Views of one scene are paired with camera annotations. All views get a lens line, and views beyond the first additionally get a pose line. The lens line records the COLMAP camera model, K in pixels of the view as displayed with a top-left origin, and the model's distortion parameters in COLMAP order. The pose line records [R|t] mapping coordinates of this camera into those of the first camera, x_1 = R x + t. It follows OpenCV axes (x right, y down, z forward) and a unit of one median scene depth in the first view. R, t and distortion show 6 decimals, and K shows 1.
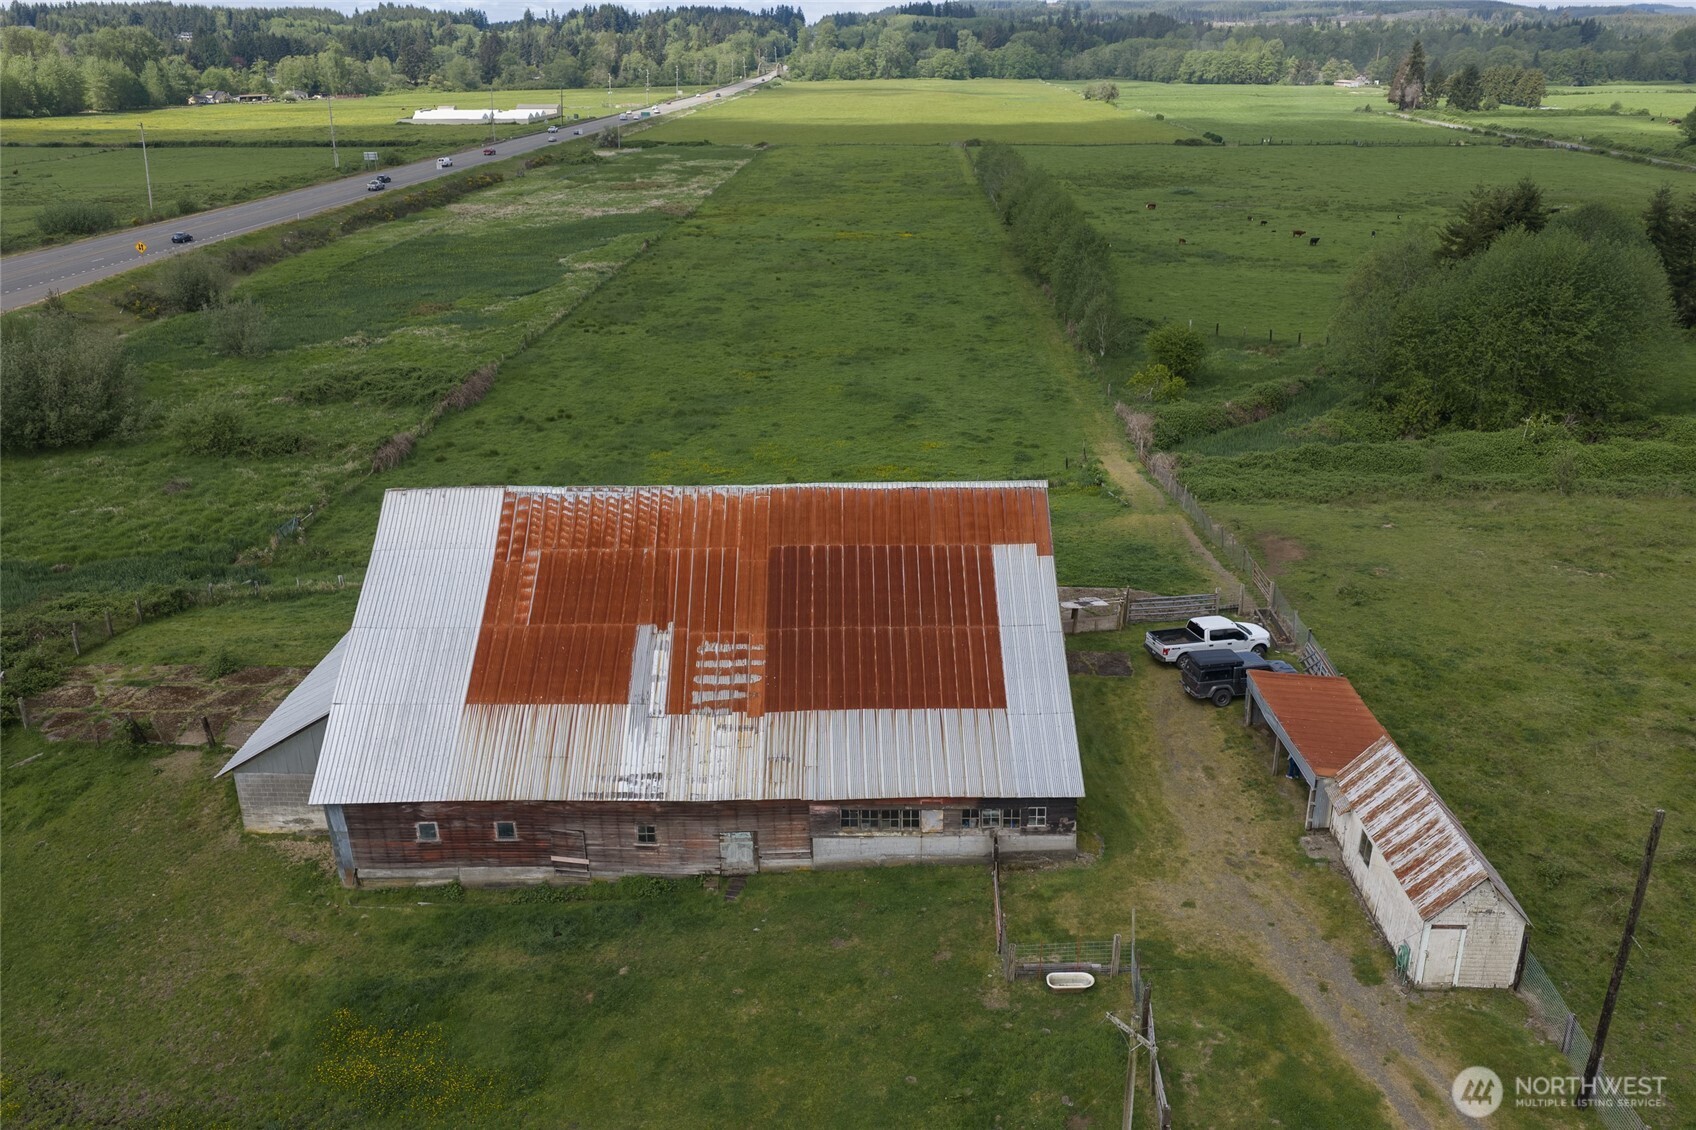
lens RADIAL K [[1387.0, 0, 845.0], [0, 1387.0, 559.3], [0, 0, 1]] dist [0.023027, -0.035360]
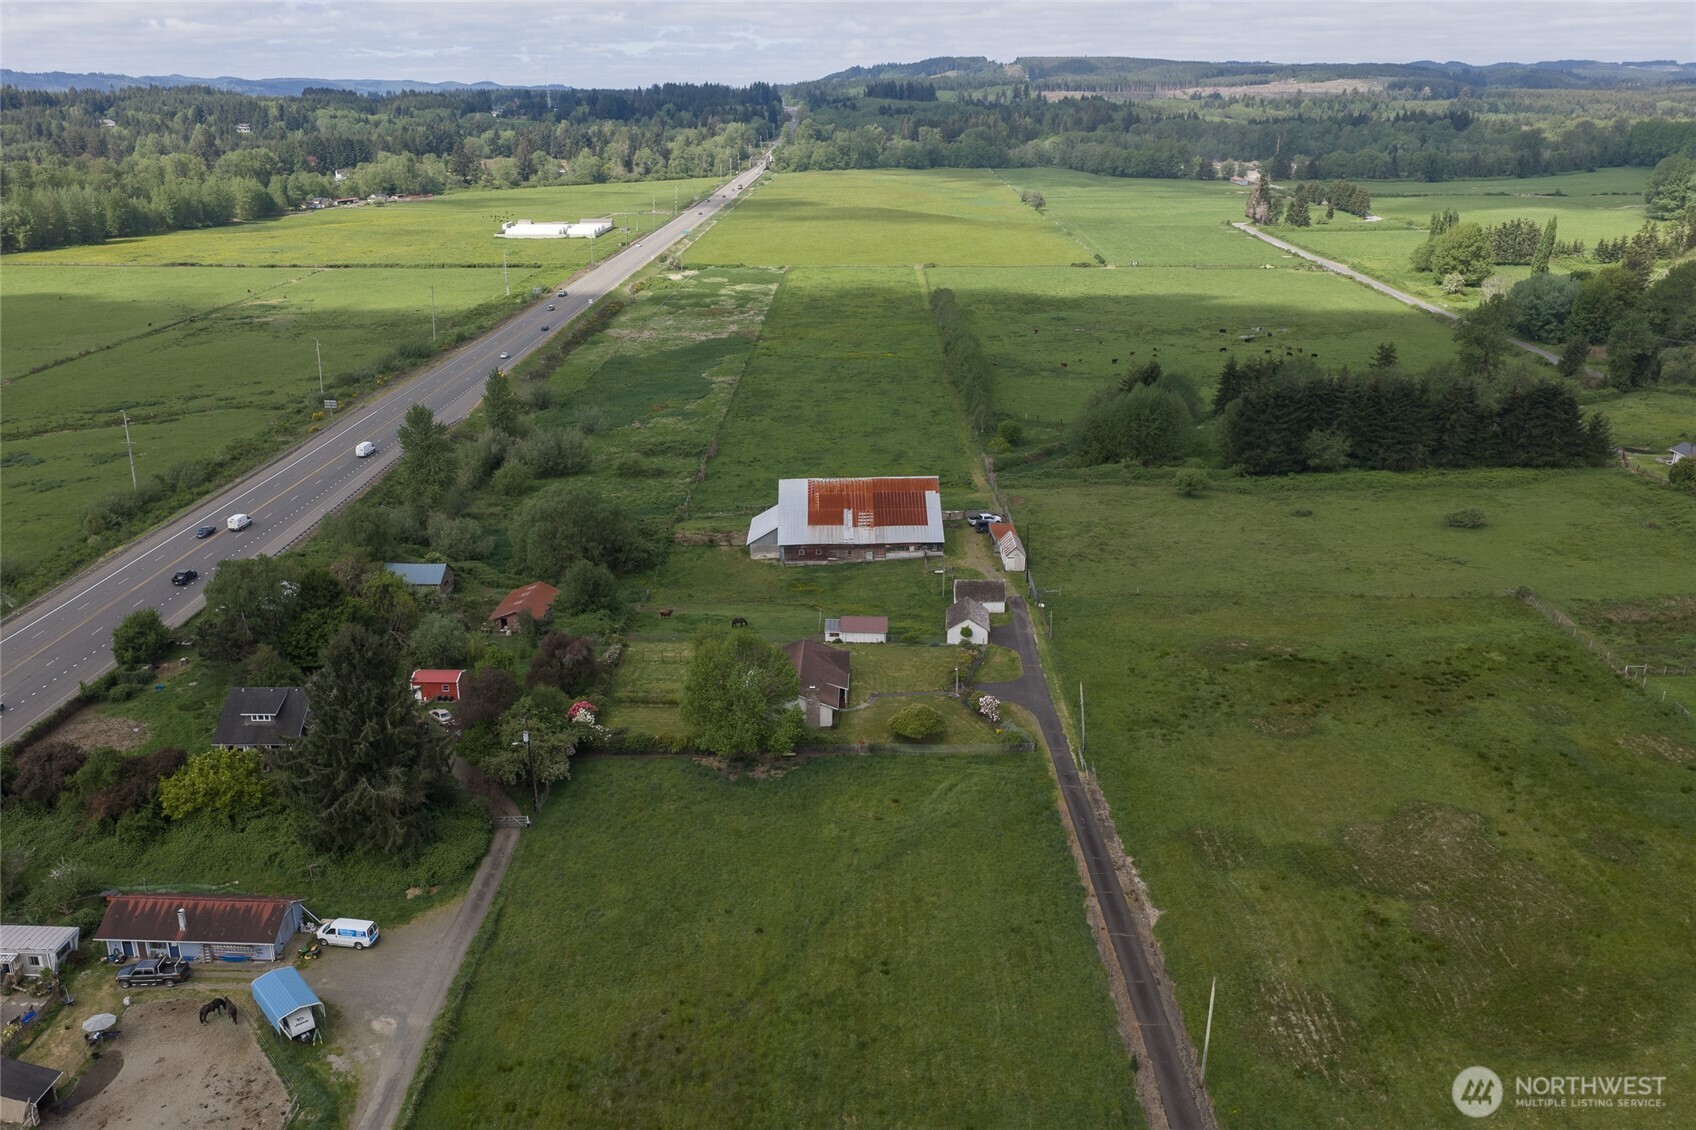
lens RADIAL K [[1387.0, 0, 853.5], [0, 1387.0, 566.7], [0, 0, 1]] dist [0.023027, -0.035360]
pose [[0.999524, -0.007779, 0.029868, -0.118306], [0.008458, 0.999707, -0.022683, 0.155121], [-0.029683, 0.022925, 0.999296, -1.583703]]
